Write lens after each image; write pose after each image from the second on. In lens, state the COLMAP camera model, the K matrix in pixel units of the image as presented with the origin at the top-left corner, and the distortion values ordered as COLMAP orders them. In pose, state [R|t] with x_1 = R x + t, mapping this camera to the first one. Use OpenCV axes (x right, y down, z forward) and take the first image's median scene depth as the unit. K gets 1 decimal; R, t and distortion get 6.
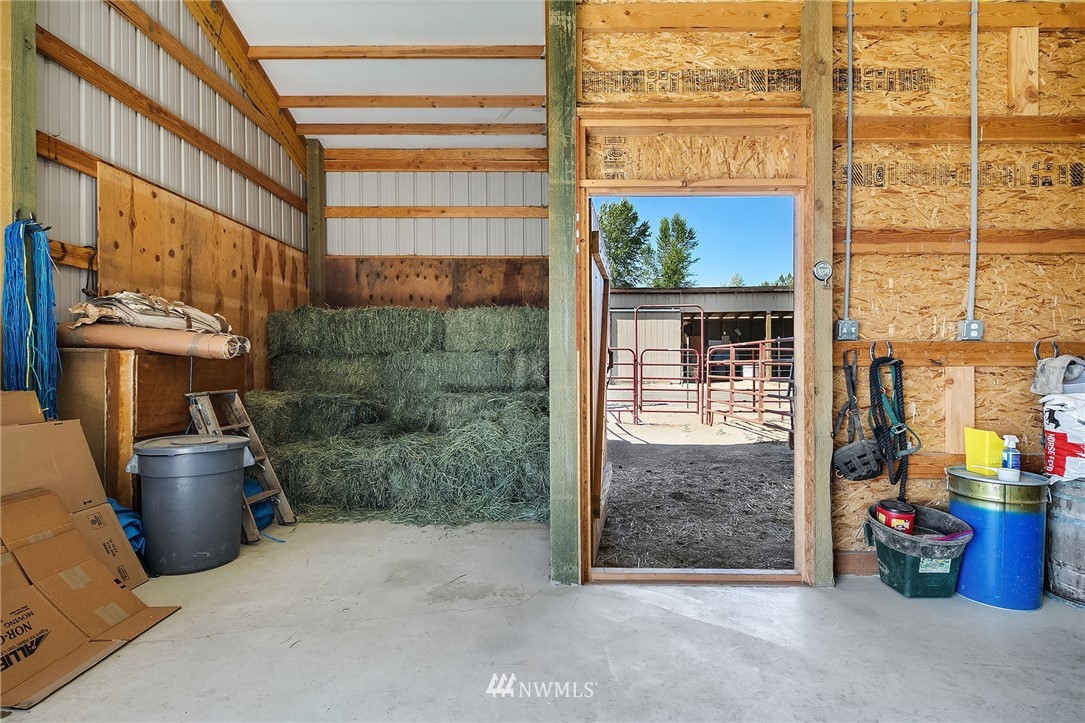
lens RADIAL K [[523.7, 0, 543.0], [0, 523.7, 363.7], [0, 0, 1]] dist [-0.002858, -0.000442]
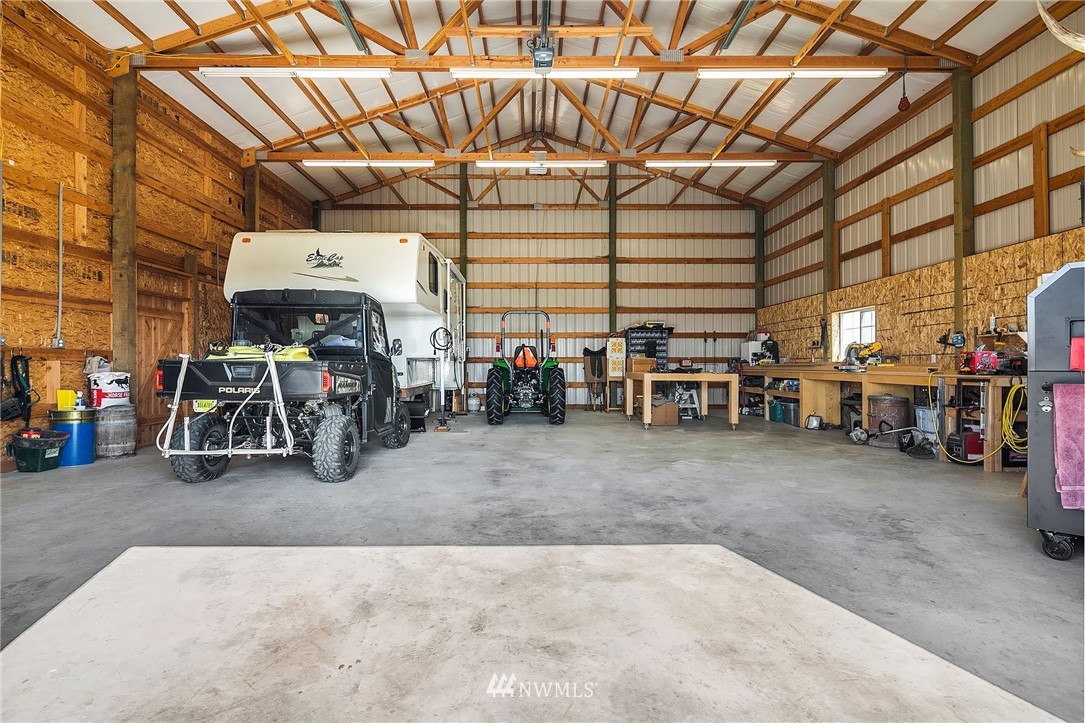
lens RADIAL K [[523.7, 0, 541.6], [0, 523.7, 361.3], [0, 0, 1]] dist [-0.002858, -0.000442]
pose [[-0.029032, 0.007035, 0.999554, -1.306456], [0.009294, 0.999934, -0.006768, 0.039090], [-0.999535, 0.009094, -0.029095, -0.852340]]
